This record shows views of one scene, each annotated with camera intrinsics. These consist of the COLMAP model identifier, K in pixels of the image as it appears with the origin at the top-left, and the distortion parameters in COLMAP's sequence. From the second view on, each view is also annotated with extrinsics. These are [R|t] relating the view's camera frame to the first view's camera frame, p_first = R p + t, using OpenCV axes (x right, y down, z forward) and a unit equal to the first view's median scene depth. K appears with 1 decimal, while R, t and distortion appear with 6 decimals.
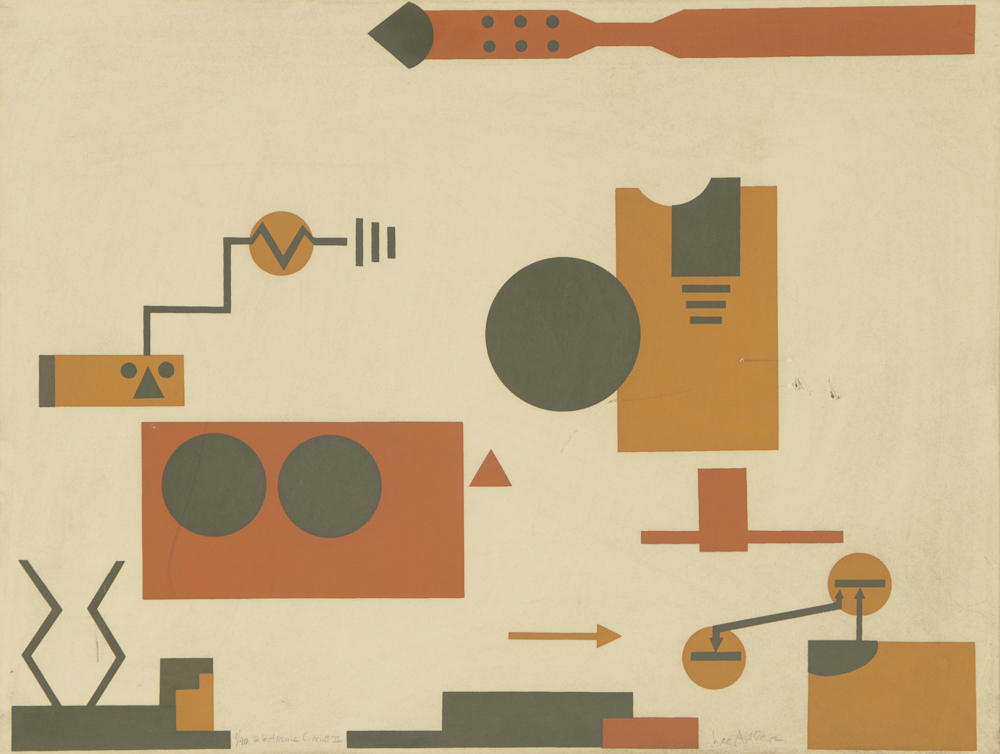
lens RADIAL K [[5086.0, 0, 489.7], [0, 5086.0, 372.9], [0, 0, 1]] dist [0.484048, 0.000000]
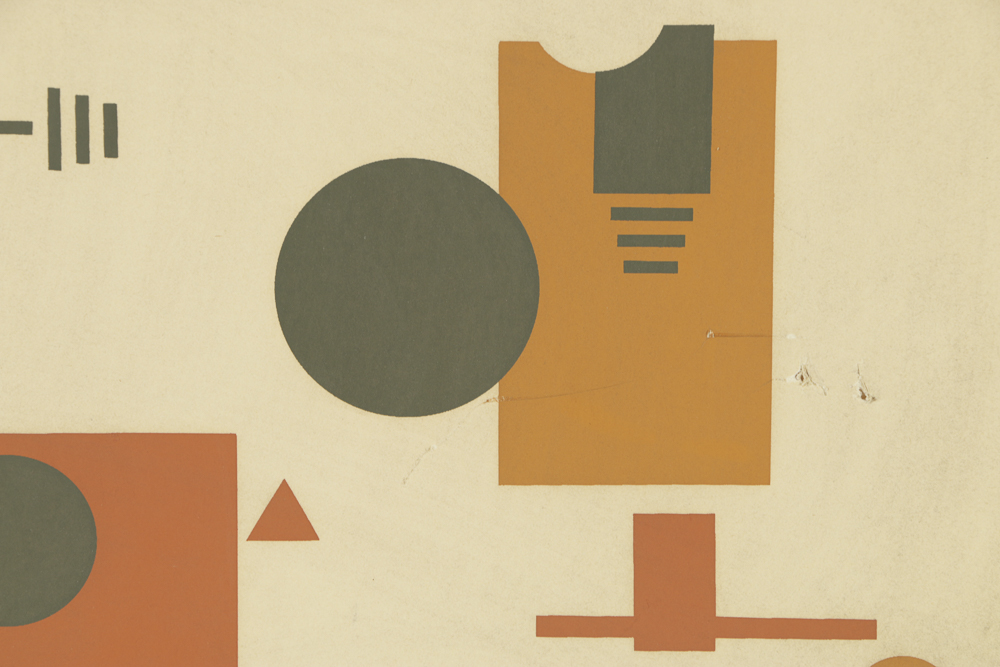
lens RADIAL K [[4731.3, 0, 505.9], [0, 4731.3, 334.1], [0, 0, 1]] dist [0.775315, 0.000000]
pose [[0.999573, 0.008119, 0.028077, 0.010469], [-0.009489, 0.998753, 0.049006, -0.029220], [-0.027644, -0.049252, 0.998404, 0.453603]]
